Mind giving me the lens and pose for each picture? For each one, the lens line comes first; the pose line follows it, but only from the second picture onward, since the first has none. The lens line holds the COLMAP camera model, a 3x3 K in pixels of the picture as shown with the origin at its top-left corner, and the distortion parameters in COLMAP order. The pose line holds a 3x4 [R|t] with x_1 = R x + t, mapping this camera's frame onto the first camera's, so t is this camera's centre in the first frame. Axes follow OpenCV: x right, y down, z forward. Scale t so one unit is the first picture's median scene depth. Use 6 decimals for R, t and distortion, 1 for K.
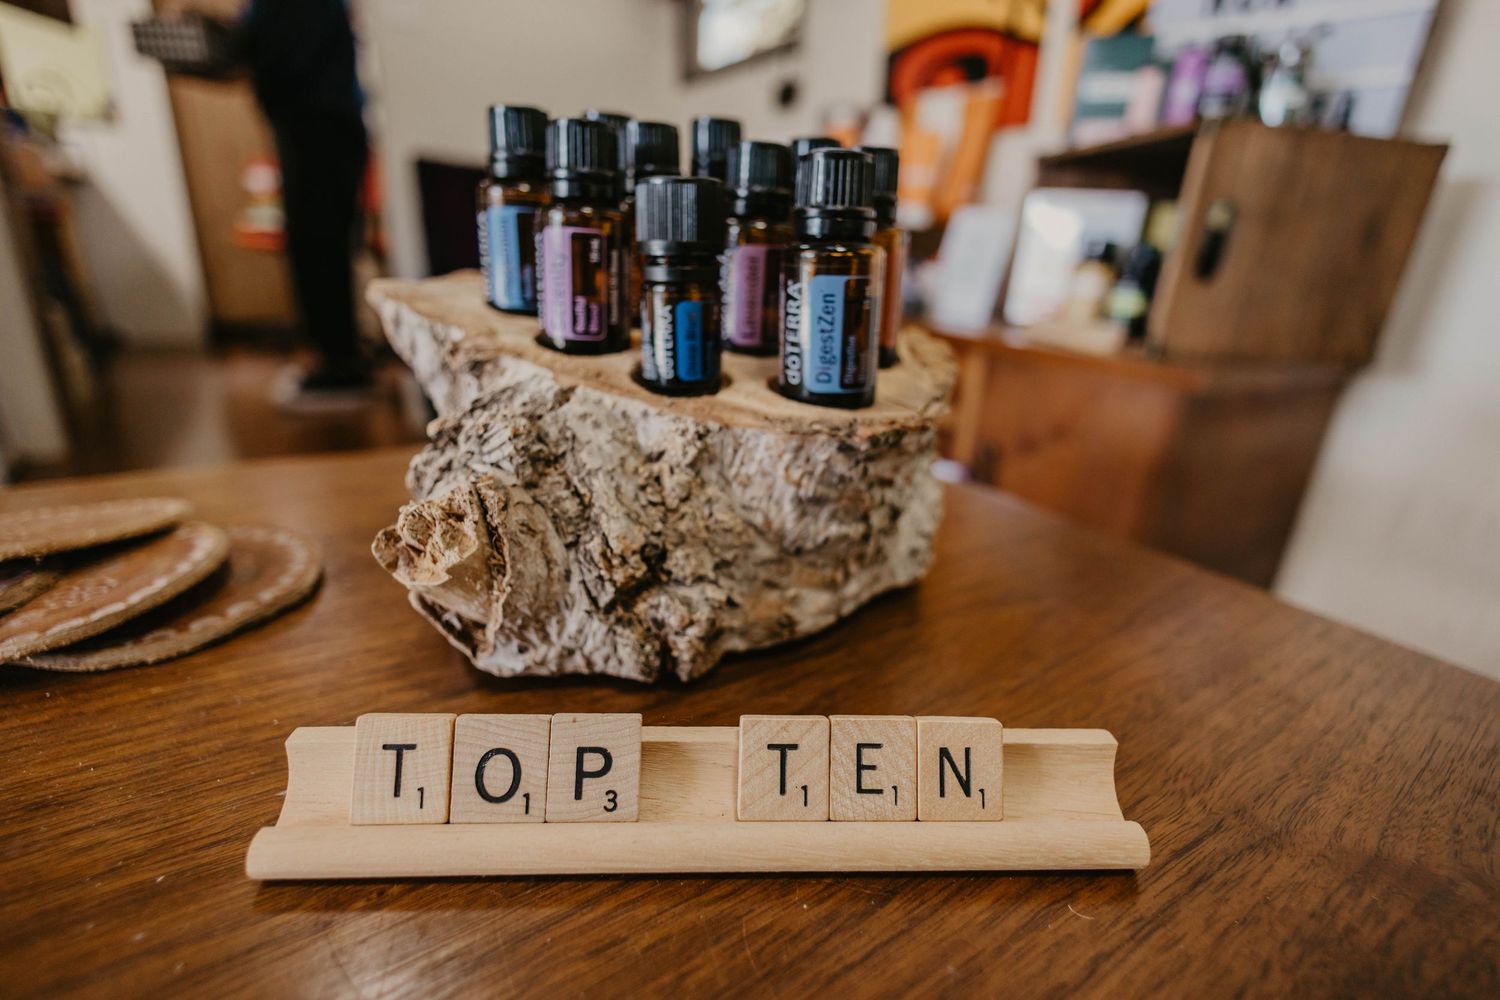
lens RADIAL K [[694.6, 0, 750.0], [0, 694.6, 500.0], [0, 0, 1]] dist [0.000256, 0.000015]
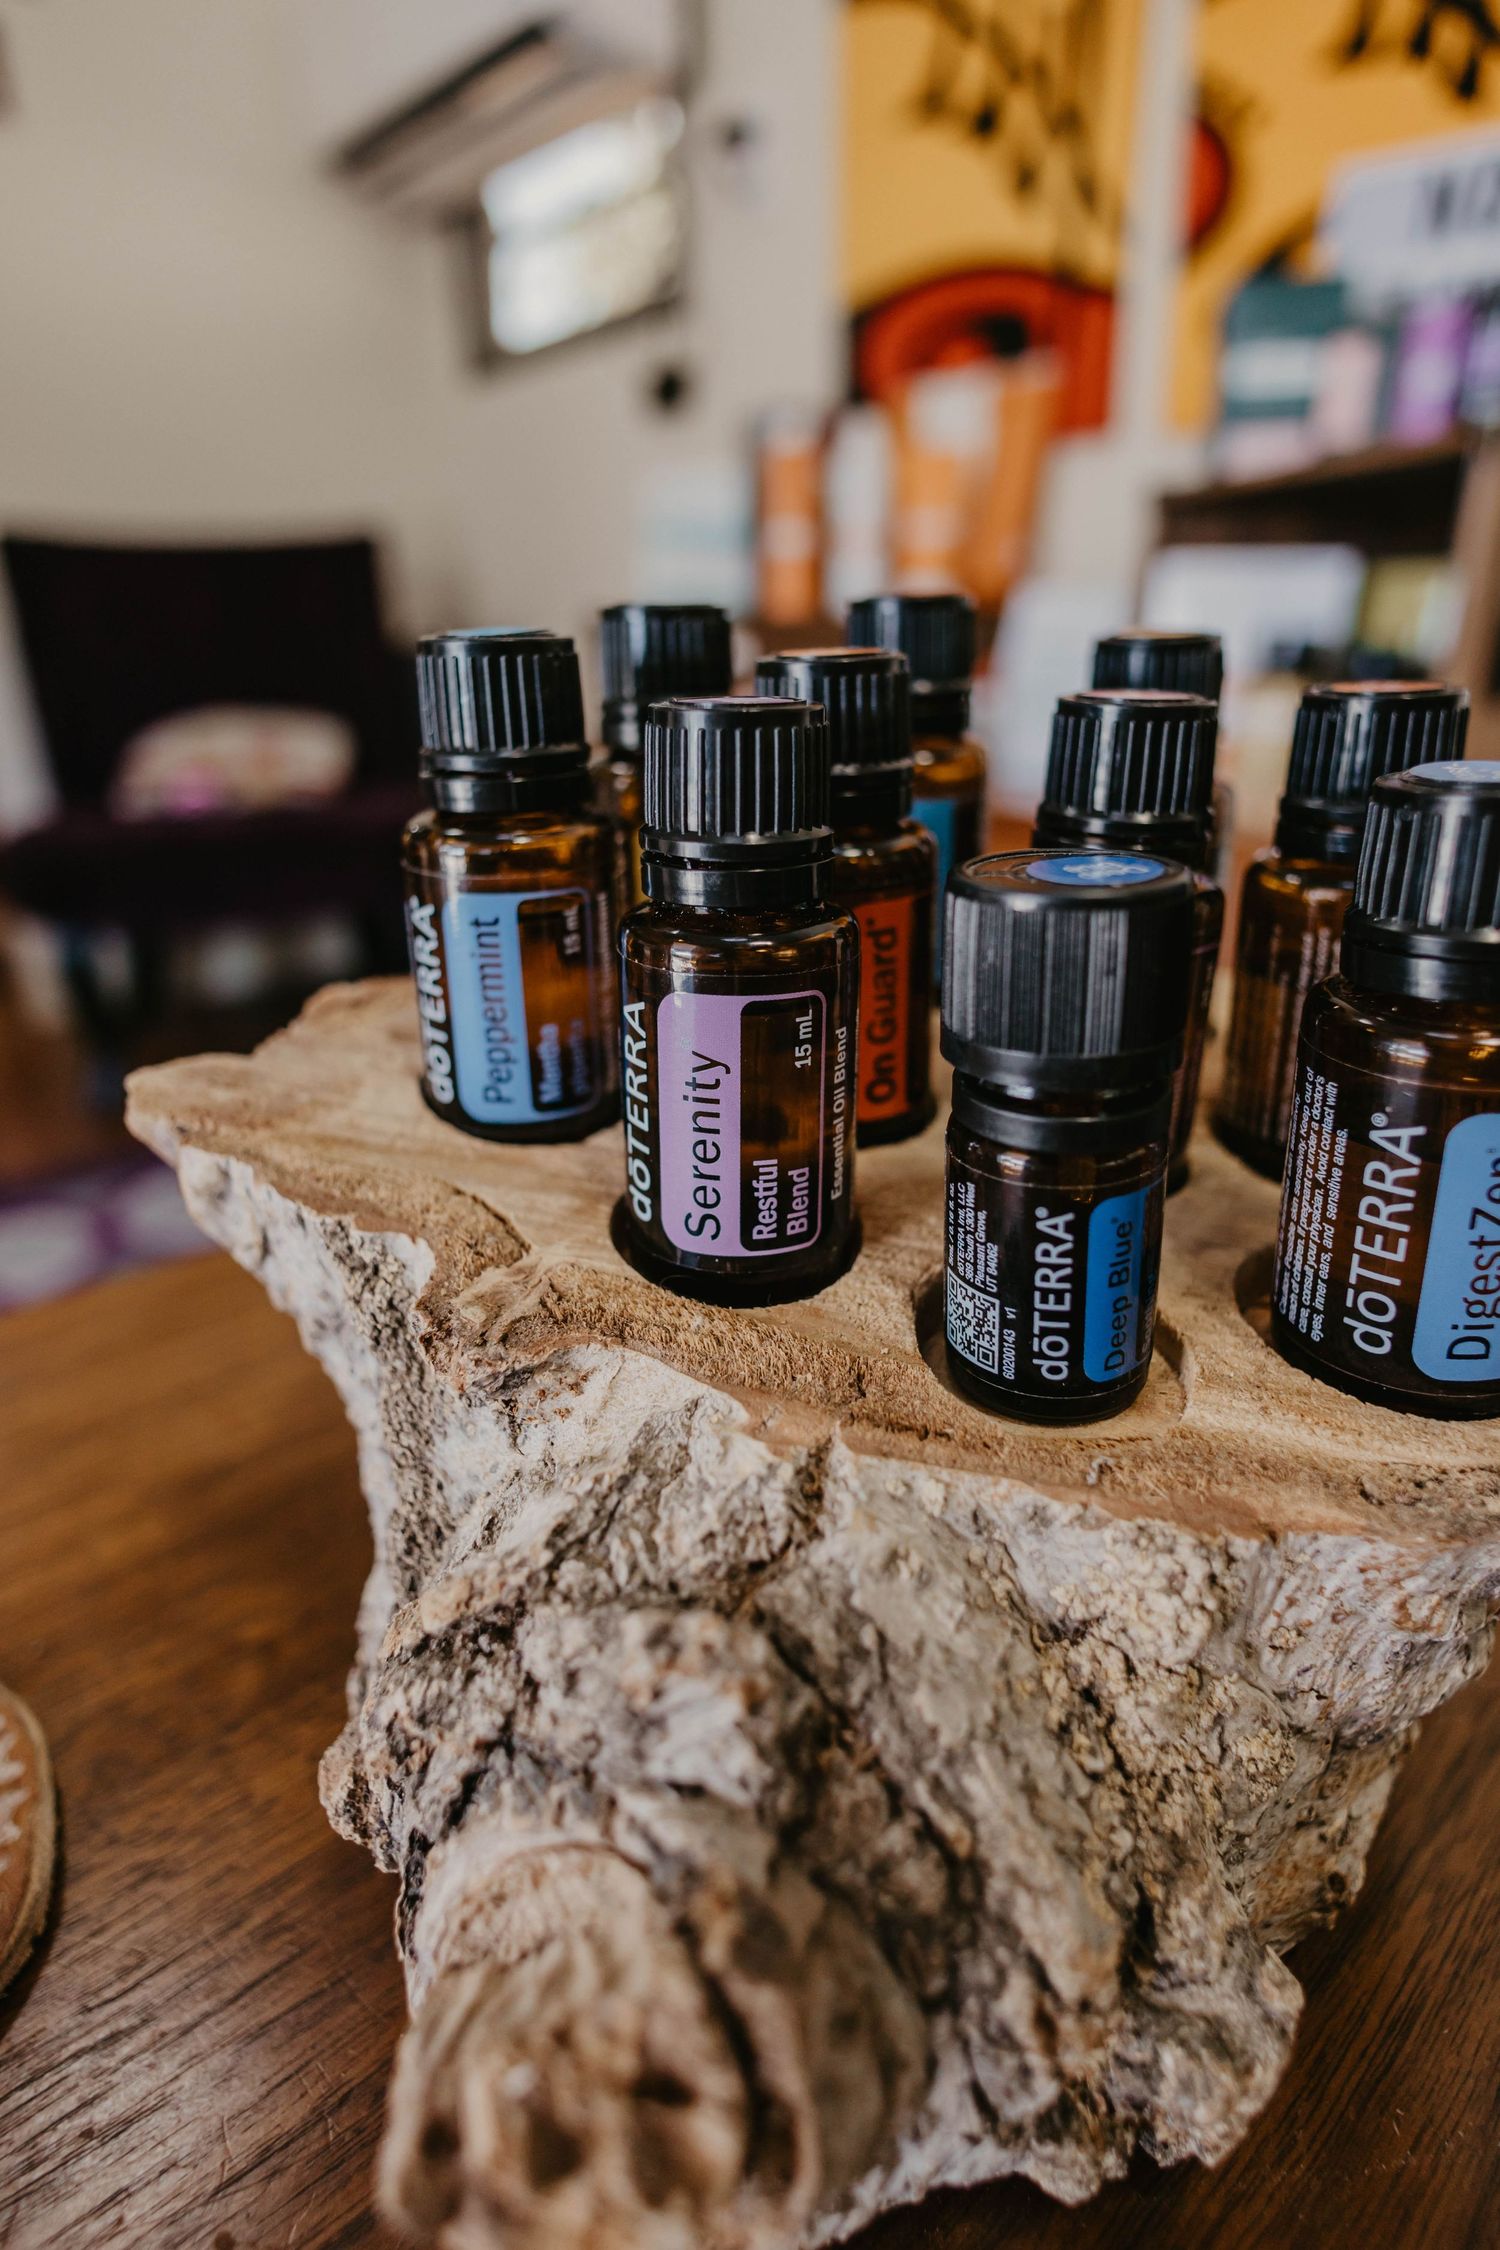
lens RADIAL K [[1180.4, 0, 752.6], [0, 1180.4, 1053.6], [0, 0, 1]] dist [0.005039, 0.001089]
pose [[0.990410, -0.095883, 0.099469, -0.341440], [0.096574, 0.995323, -0.002145, -0.383354], [-0.098799, 0.011730, 0.995038, 0.400409]]
